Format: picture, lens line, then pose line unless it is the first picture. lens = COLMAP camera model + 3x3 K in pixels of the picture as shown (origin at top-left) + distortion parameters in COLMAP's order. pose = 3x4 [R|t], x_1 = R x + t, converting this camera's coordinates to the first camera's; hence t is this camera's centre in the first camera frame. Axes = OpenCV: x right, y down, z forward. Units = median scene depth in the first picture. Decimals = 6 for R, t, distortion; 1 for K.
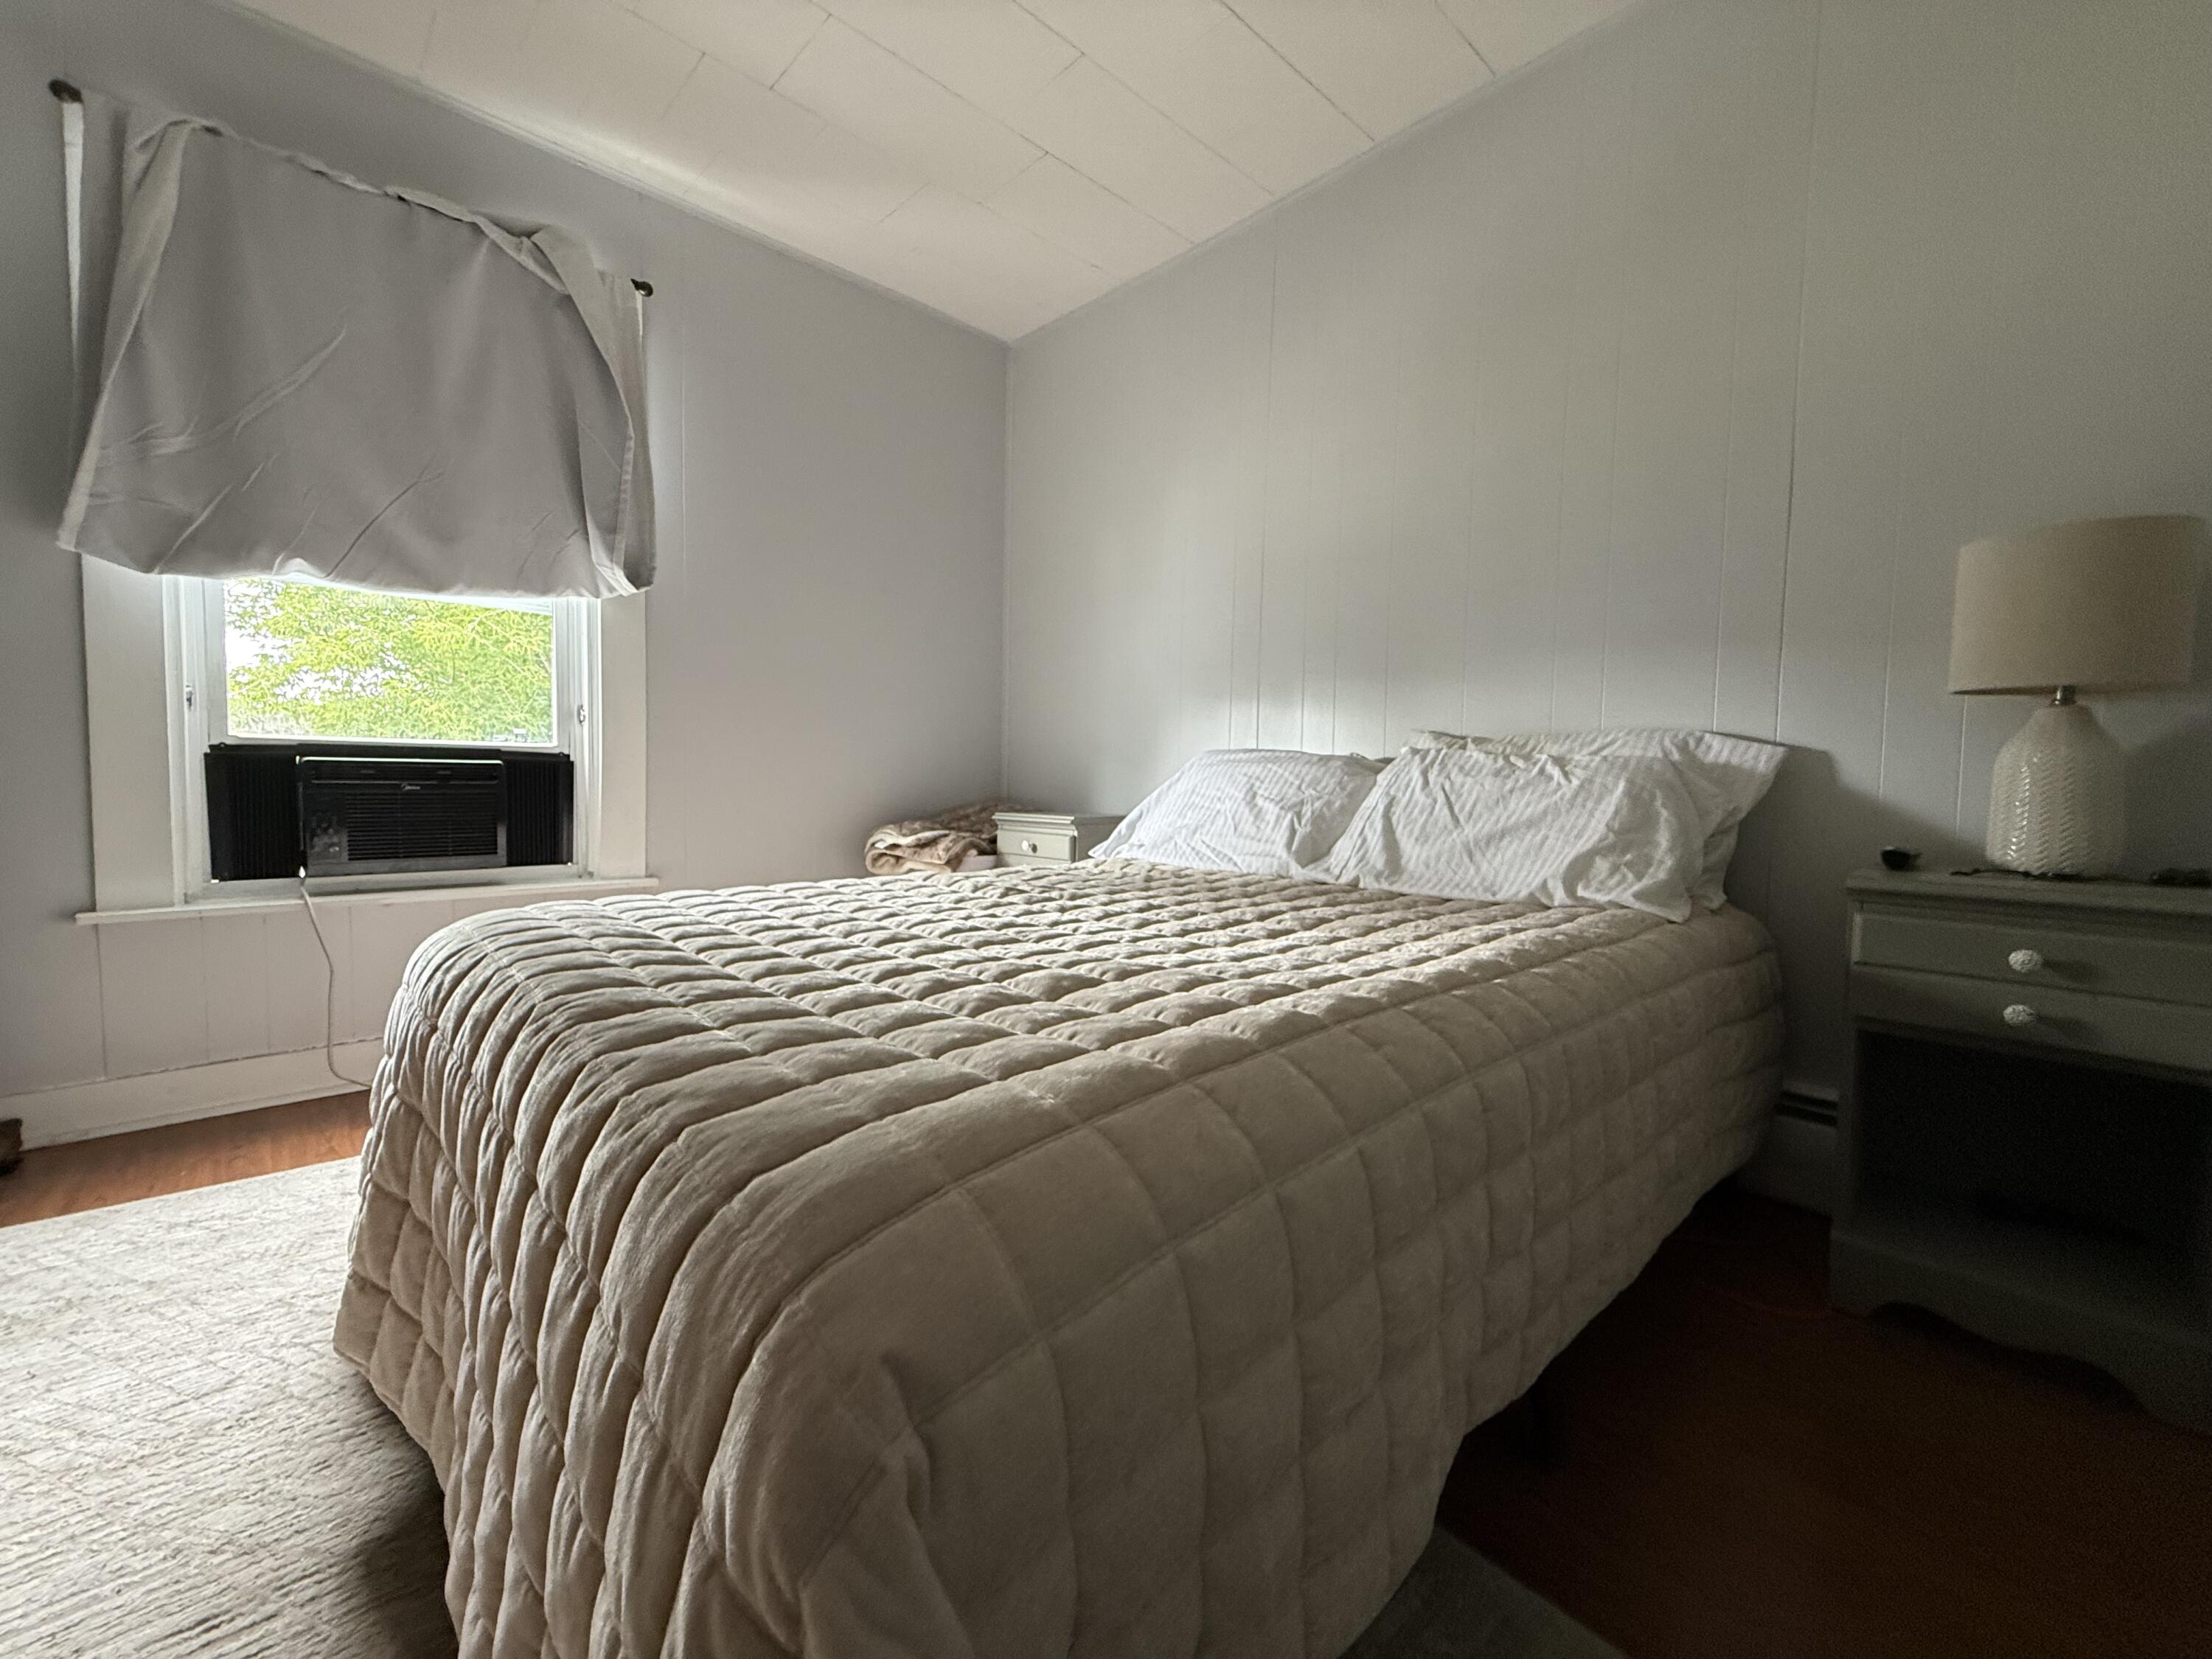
lens RADIAL K [[882.9, 0, 1104.3], [0, 882.9, 825.6], [0, 0, 1]] dist [0.001799, 0.000169]
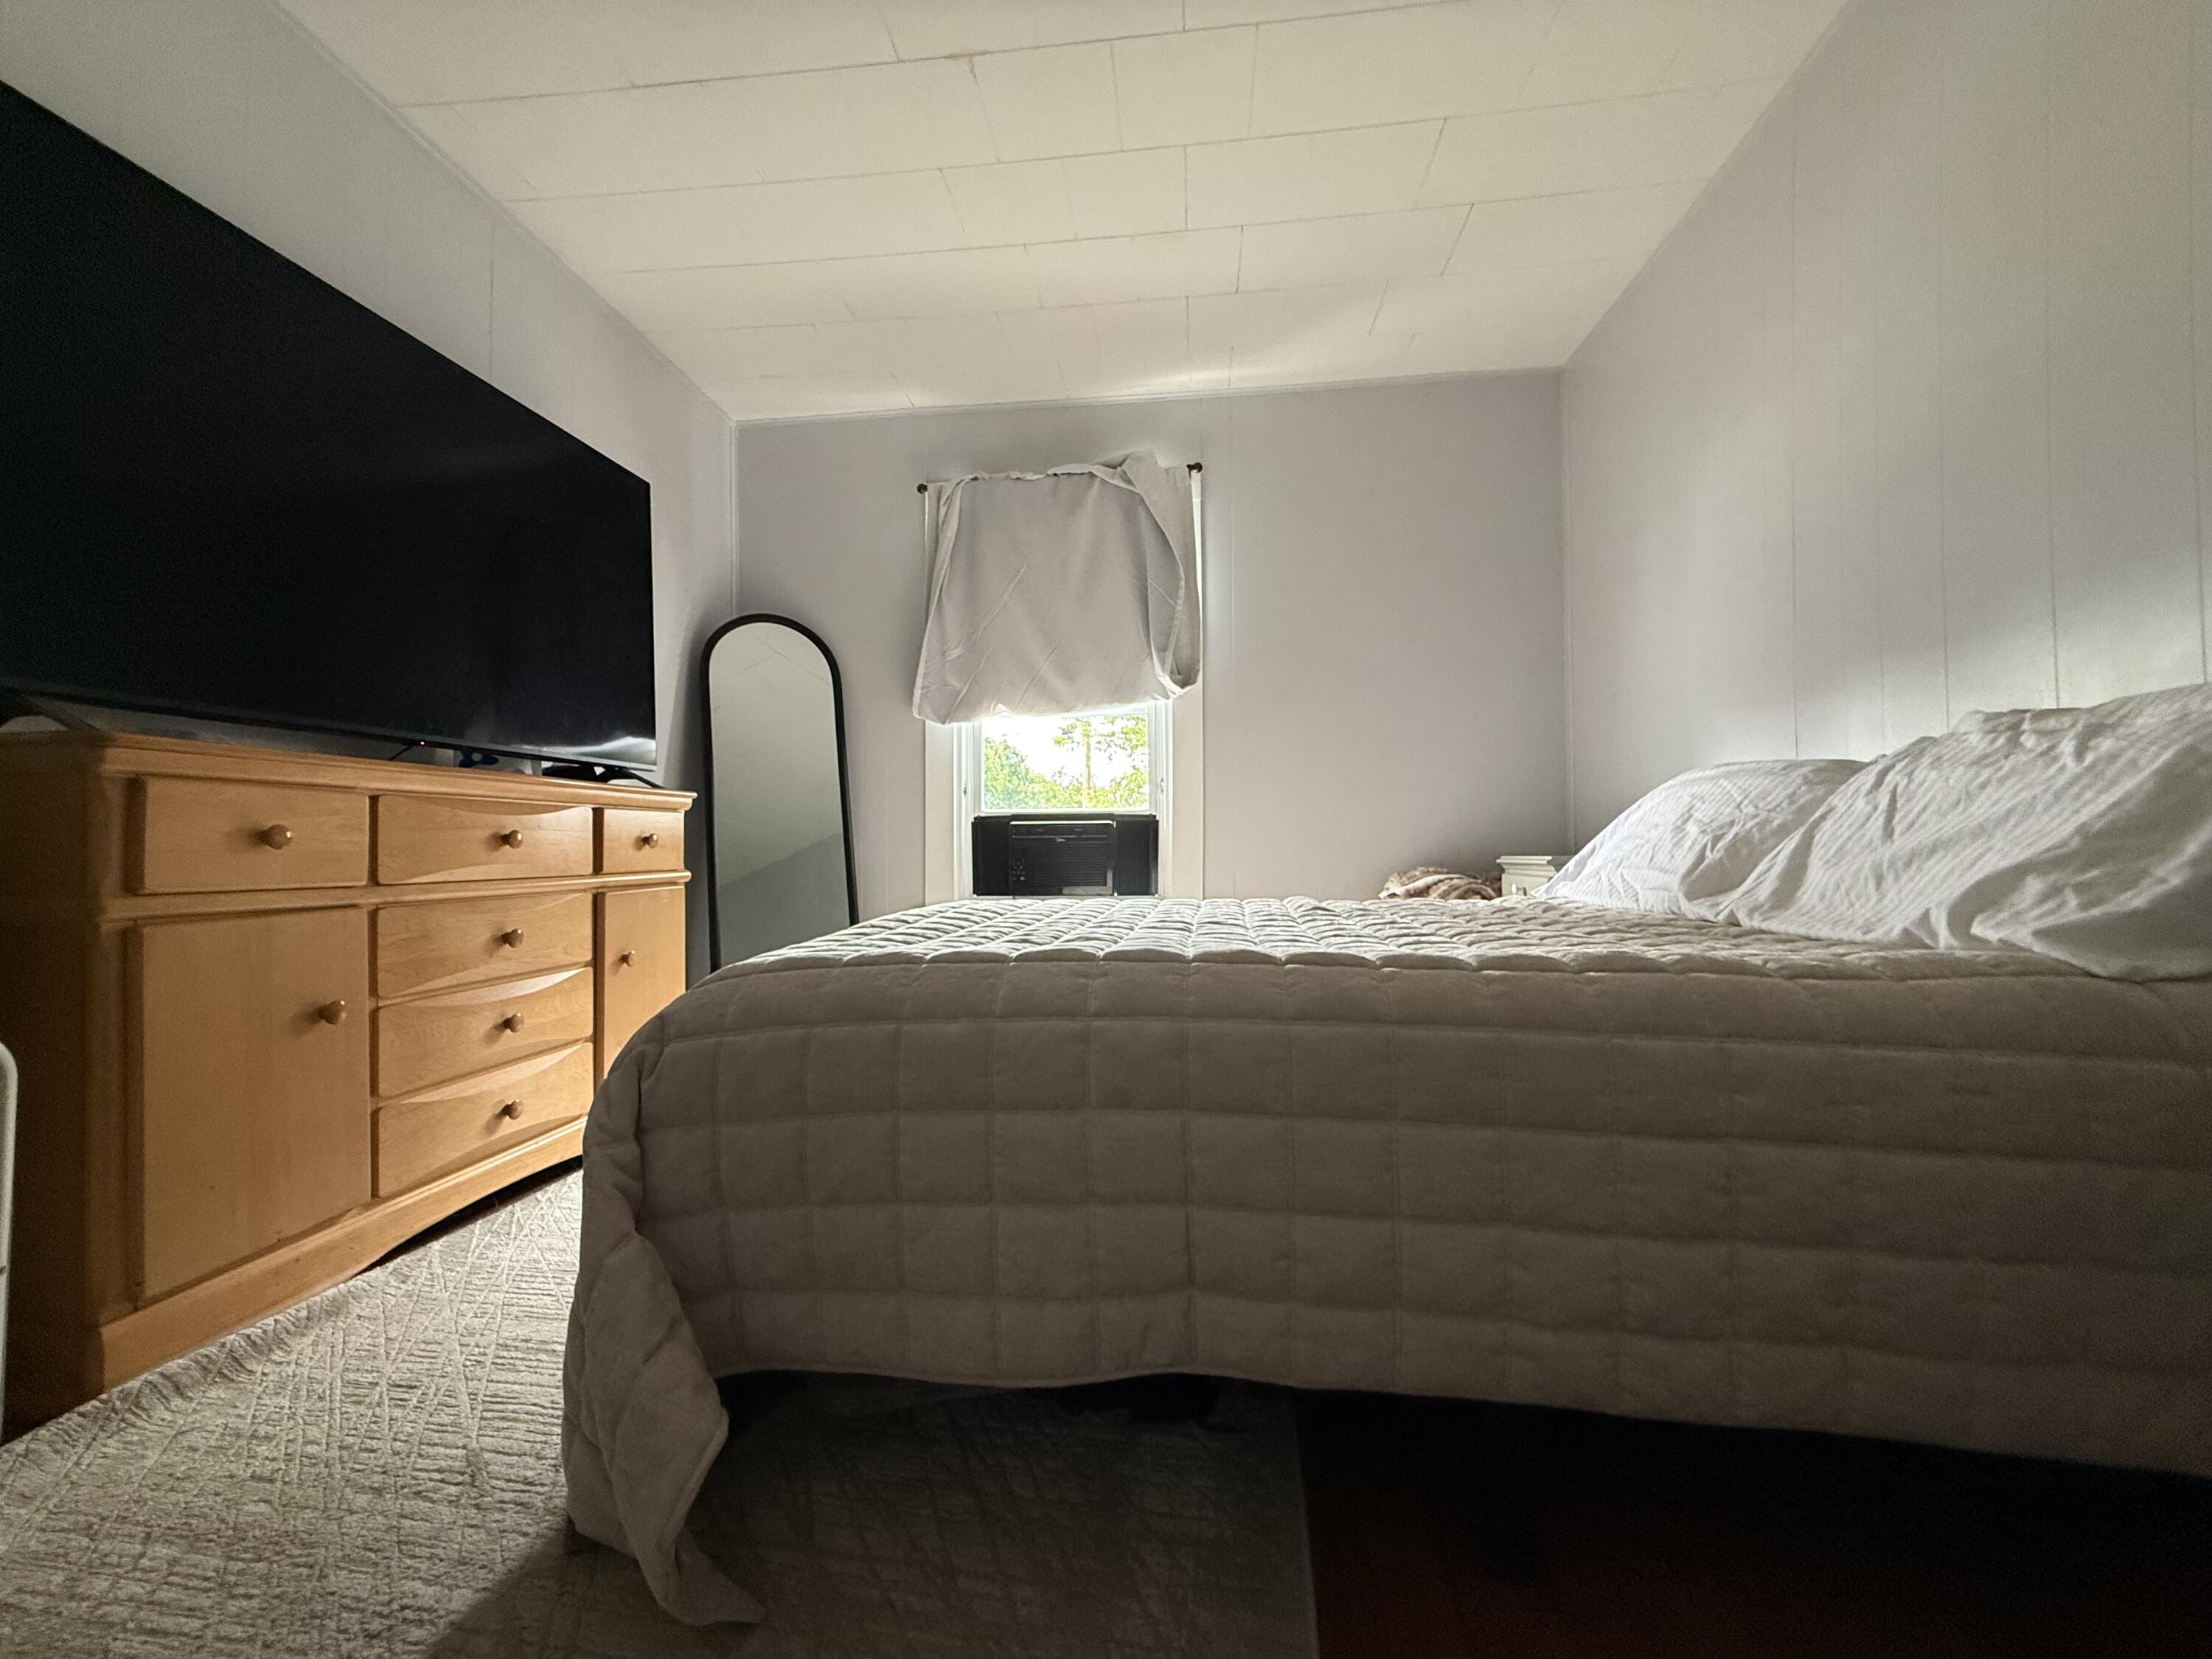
lens RADIAL K [[882.9, 0, 1122.1], [0, 882.9, 844.8], [0, 0, 1]] dist [0.001799, 0.000169]
pose [[0.648247, -0.024462, -0.761037, 0.484998], [-0.024221, 0.998316, -0.052721, 0.049133], [0.761045, 0.052609, 0.646563, 0.081527]]
